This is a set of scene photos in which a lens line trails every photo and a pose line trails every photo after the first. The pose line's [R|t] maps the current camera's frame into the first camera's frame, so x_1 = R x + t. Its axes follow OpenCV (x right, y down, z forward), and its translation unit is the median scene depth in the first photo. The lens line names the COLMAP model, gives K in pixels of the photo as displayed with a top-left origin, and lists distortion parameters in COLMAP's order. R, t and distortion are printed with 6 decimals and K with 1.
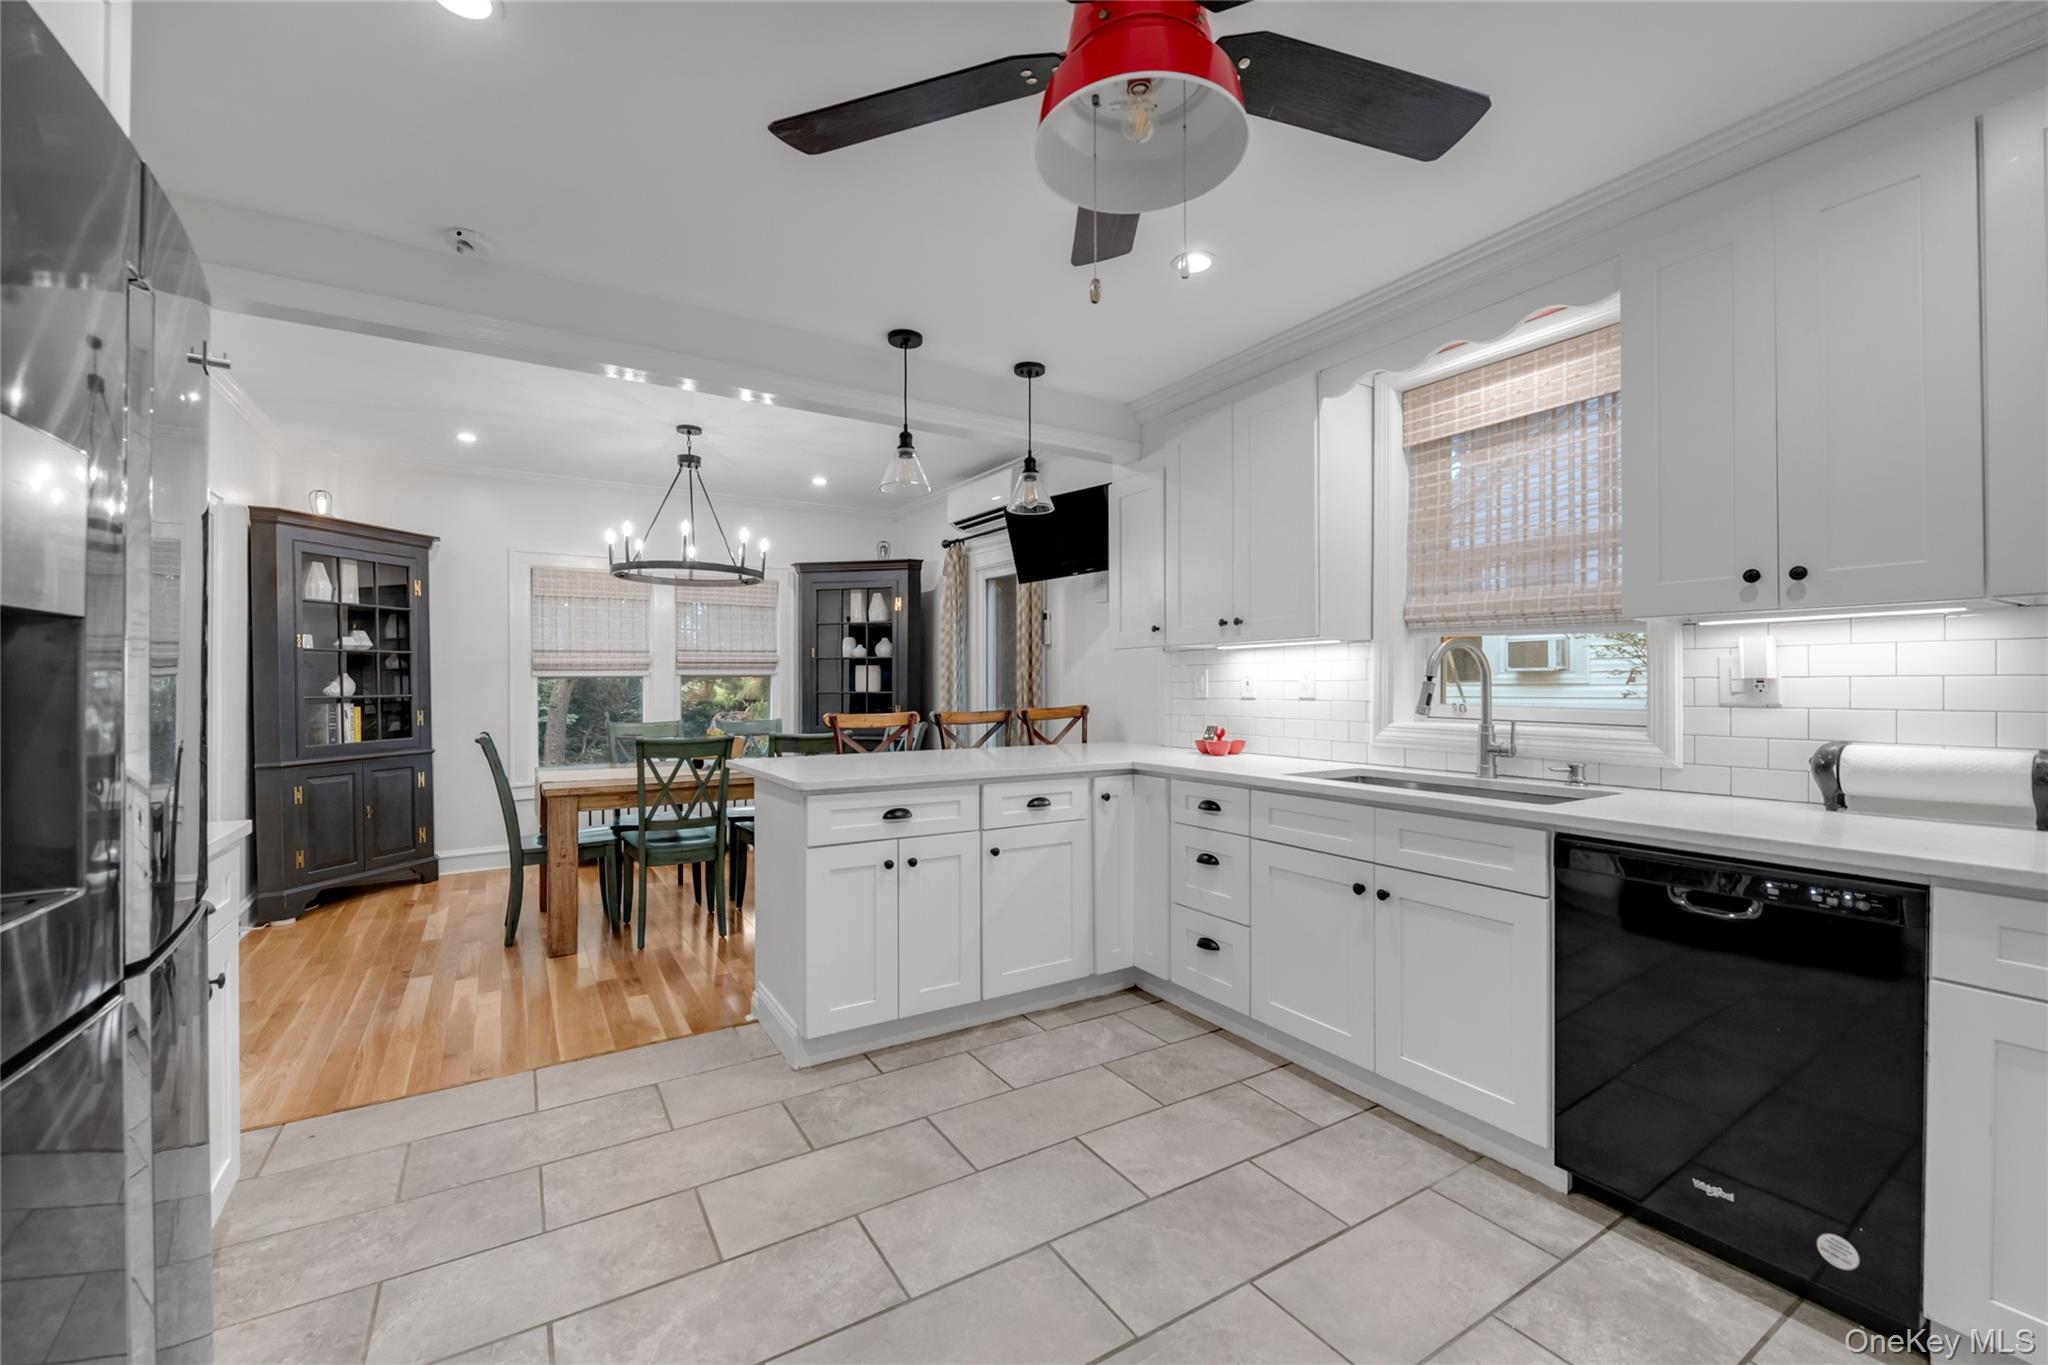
lens RADIAL K [[832.9, 0, 1028.7], [0, 832.9, 692.4], [0, 0, 1]] dist [-0.001370, -0.004498]
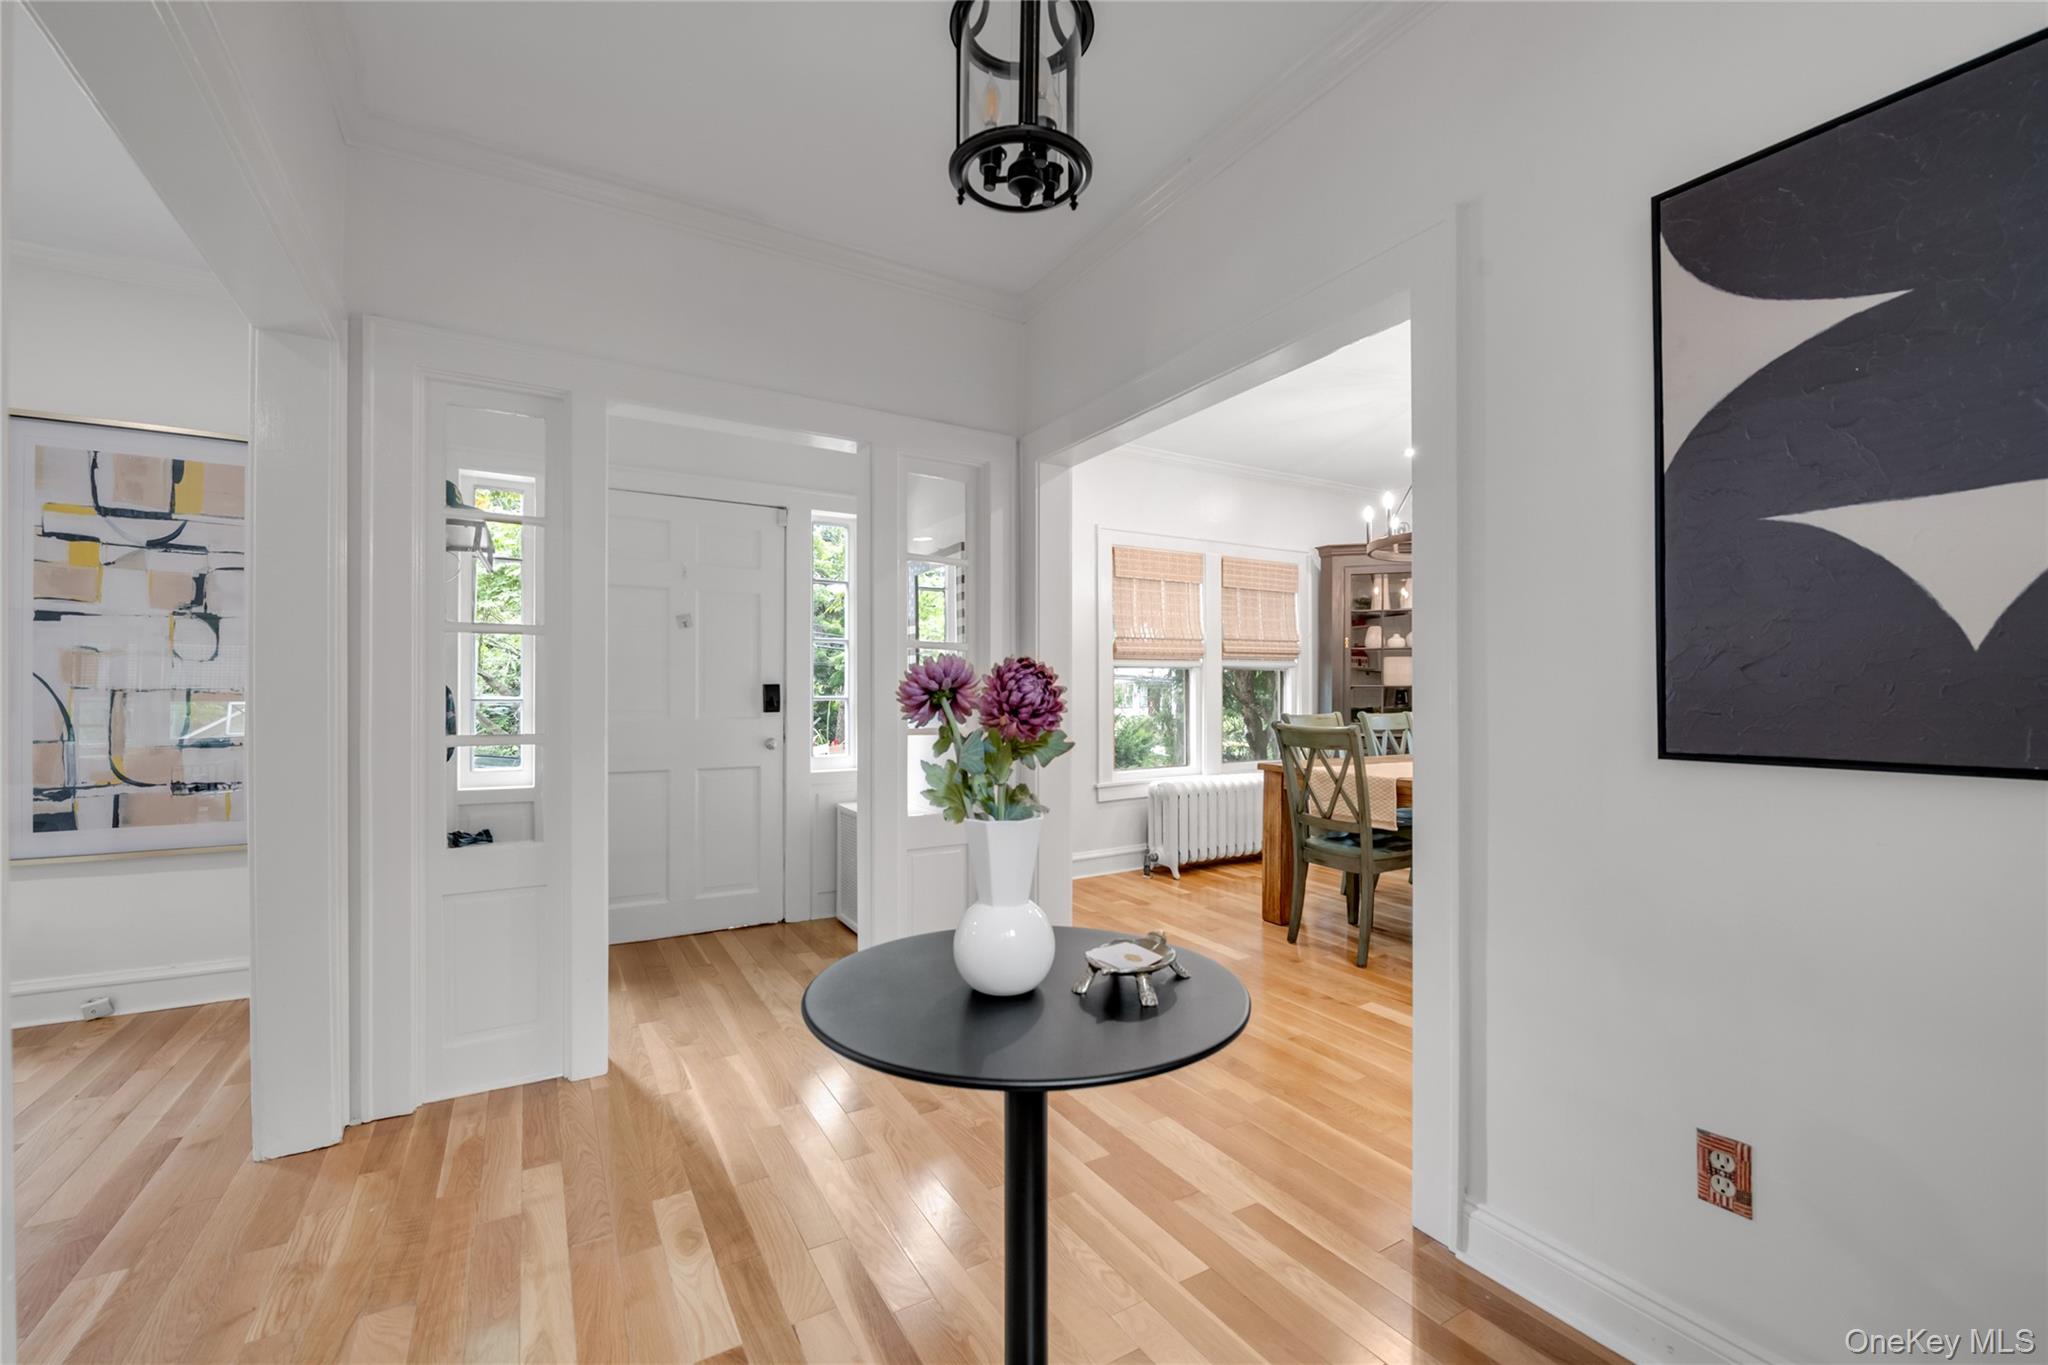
lens RADIAL K [[832.9, 0, 1028.7], [0, 832.9, 692.4], [0, 0, 1]] dist [-0.001370, -0.004498]
pose [[0.999903, -0.000565, -0.013942, -0.834689], [0.000406, 0.999935, -0.011419, 0.025116], [0.013948, 0.011412, 0.999838, 0.105779]]
